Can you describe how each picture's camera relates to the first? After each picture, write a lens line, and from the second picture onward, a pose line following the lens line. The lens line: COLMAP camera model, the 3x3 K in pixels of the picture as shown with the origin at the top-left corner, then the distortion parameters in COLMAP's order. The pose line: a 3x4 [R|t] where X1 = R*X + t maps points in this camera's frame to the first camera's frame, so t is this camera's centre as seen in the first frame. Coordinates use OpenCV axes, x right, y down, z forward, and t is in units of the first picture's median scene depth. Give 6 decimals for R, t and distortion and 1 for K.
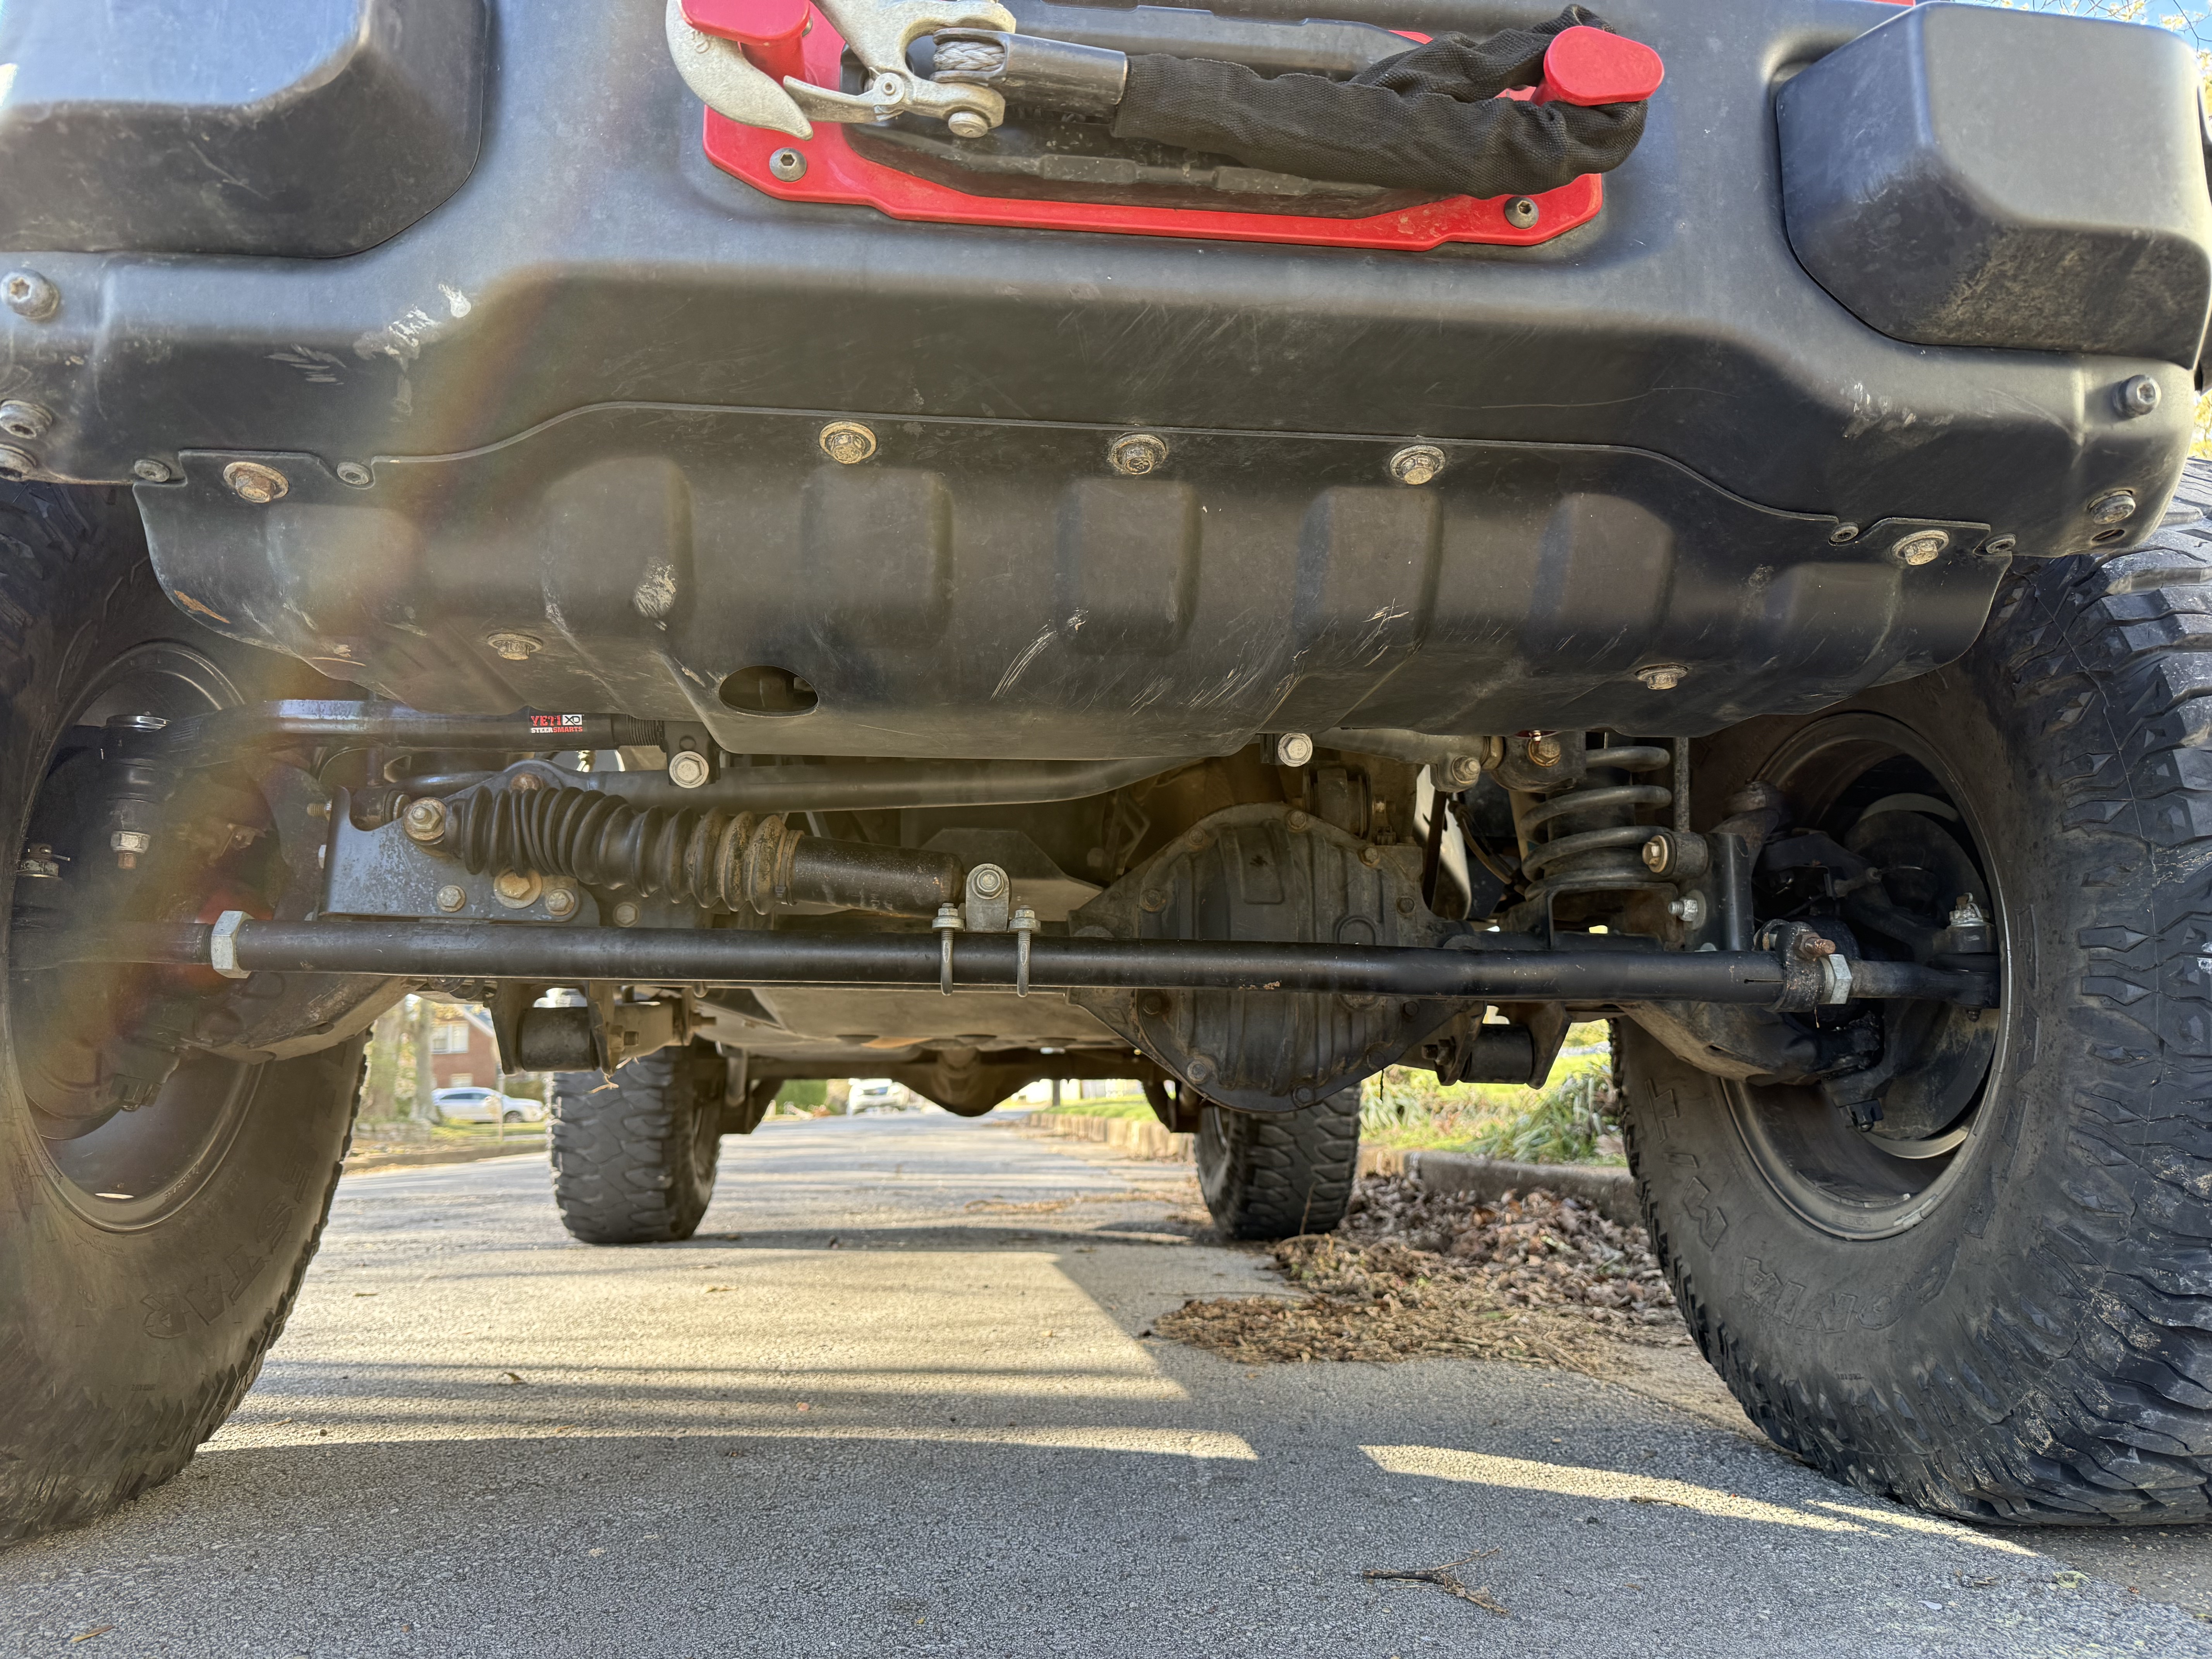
lens RADIAL K [[1530.1, 0, 1106.0], [0, 1530.1, 829.5], [0, 0, 1]] dist [0.079741, -0.141614]
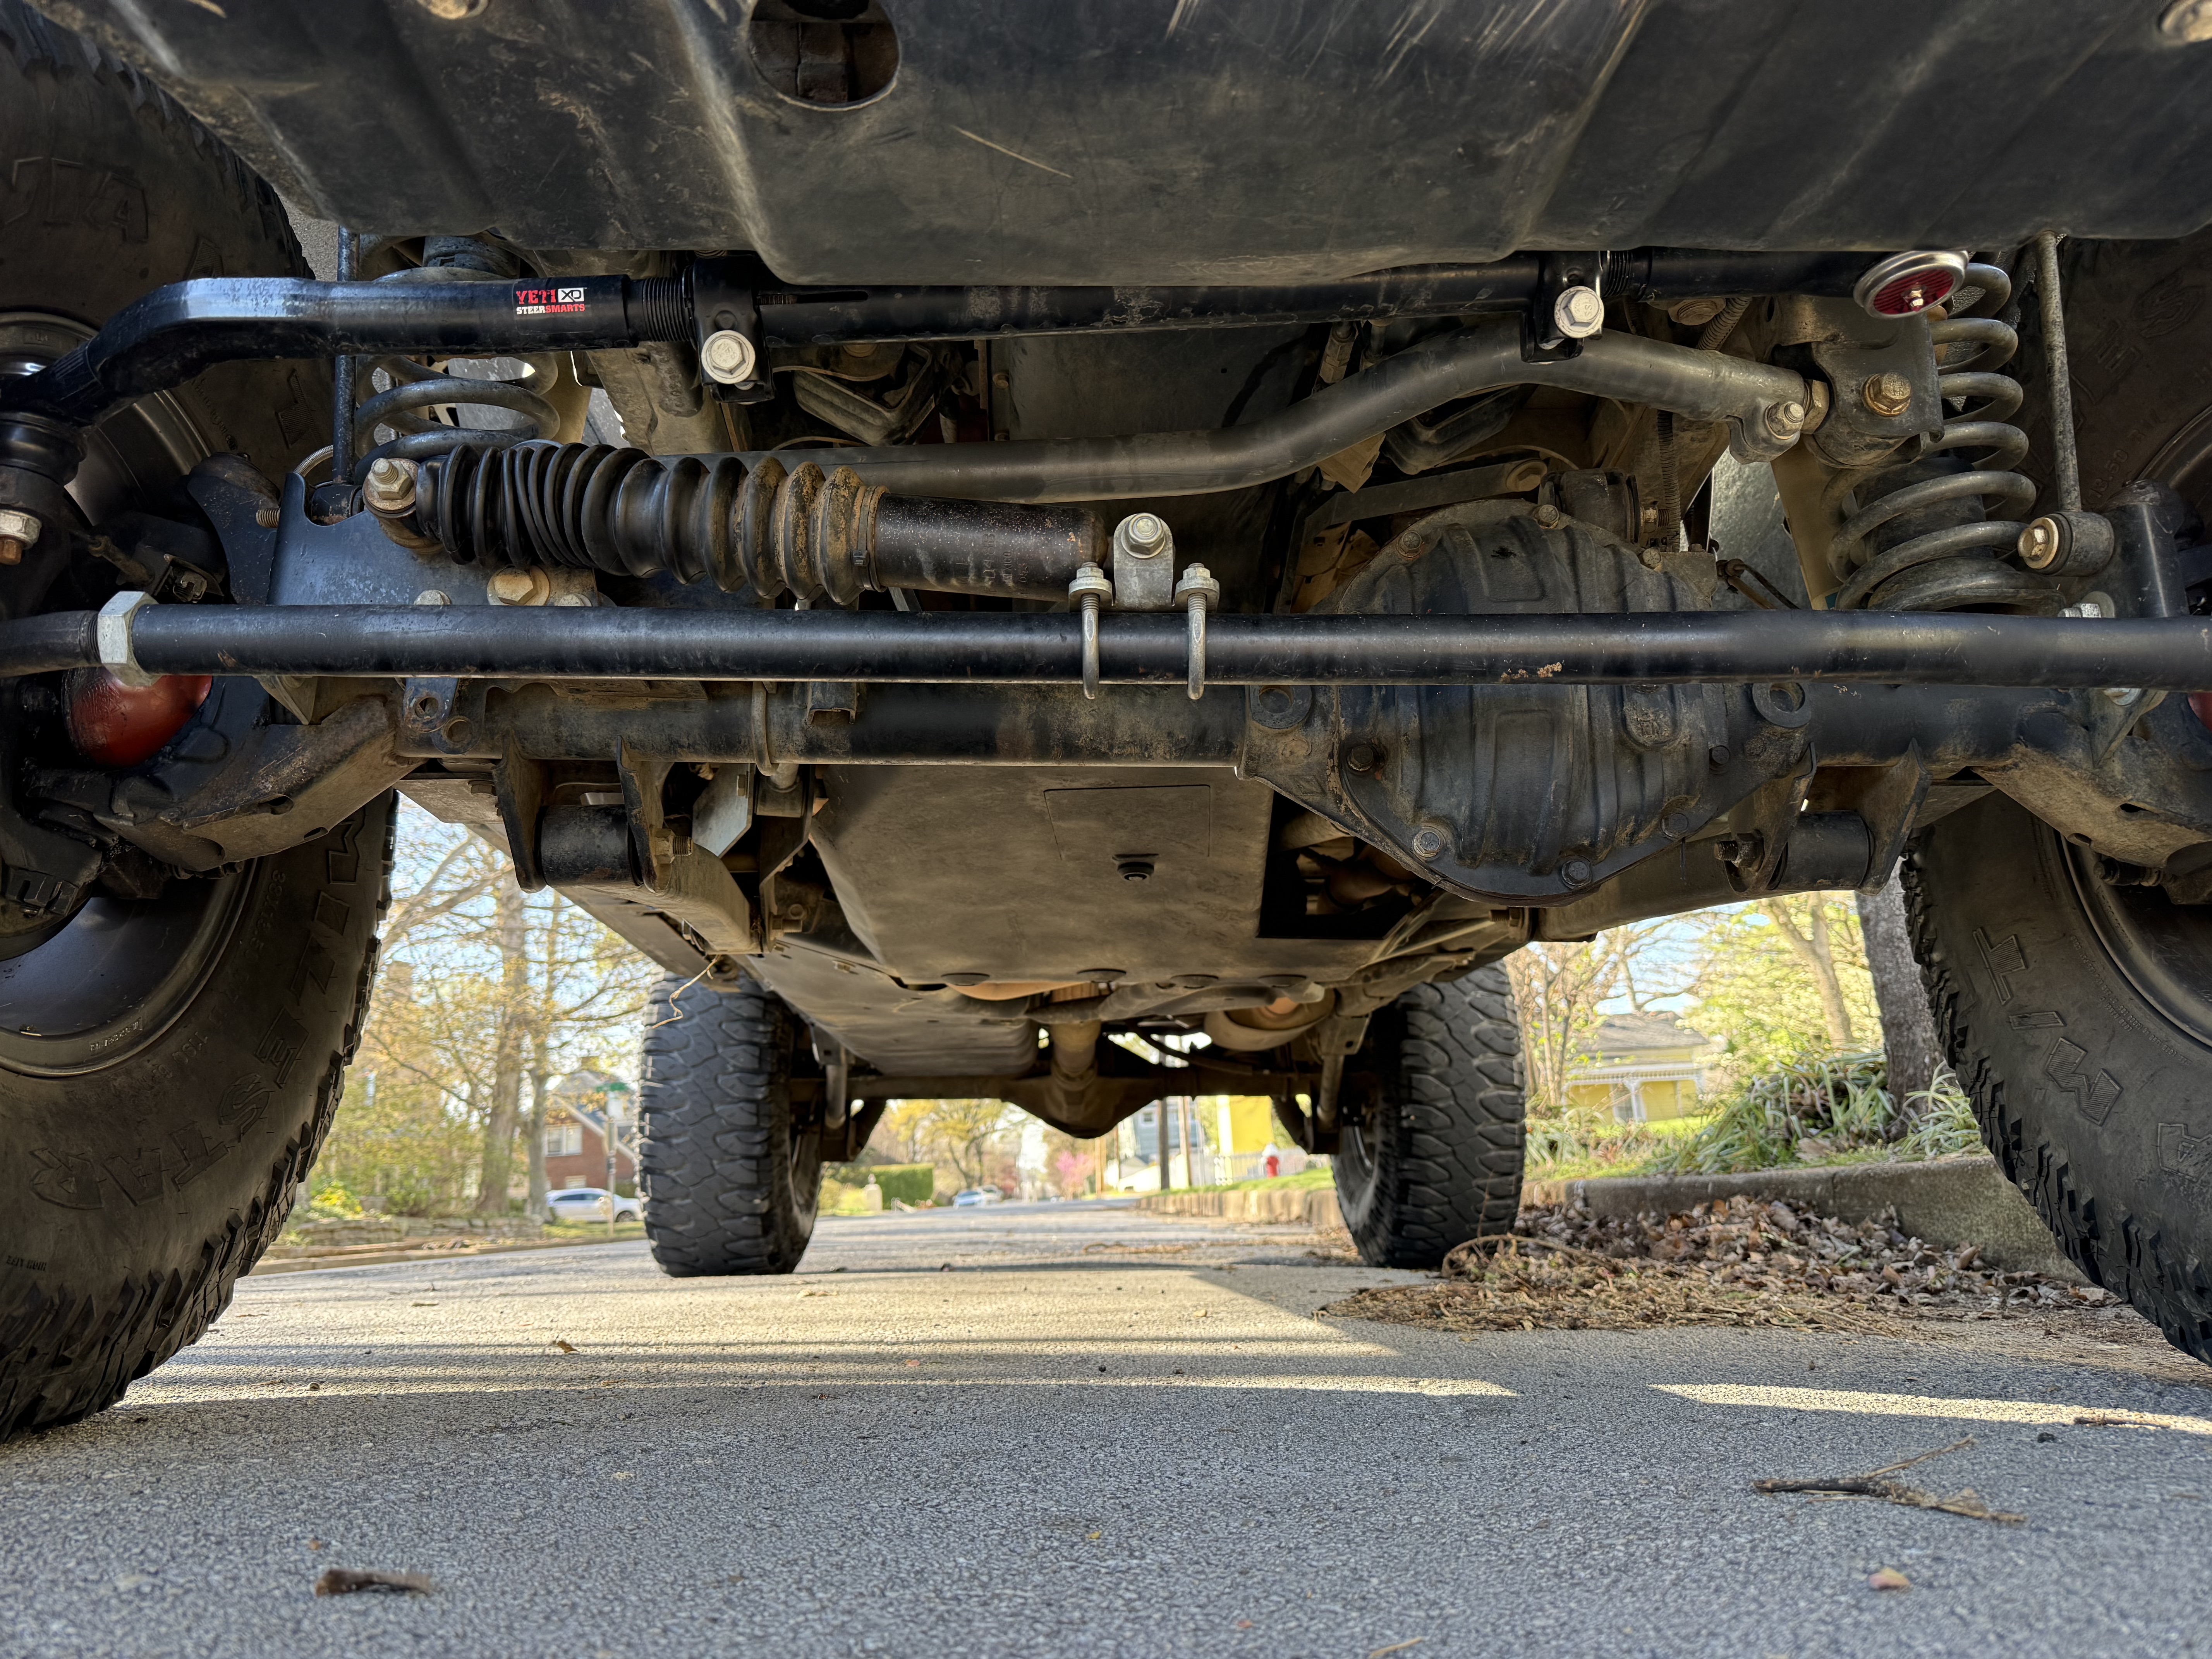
lens RADIAL K [[1542.9, 0, 1106.0], [0, 1542.9, 829.5], [0, 0, 1]] dist [0.040375, -0.083666]
pose [[0.997508, -0.032846, -0.062441, -0.033134], [0.029305, 0.997955, -0.056802, 0.129612], [0.064179, 0.054831, 0.996431, 0.173444]]
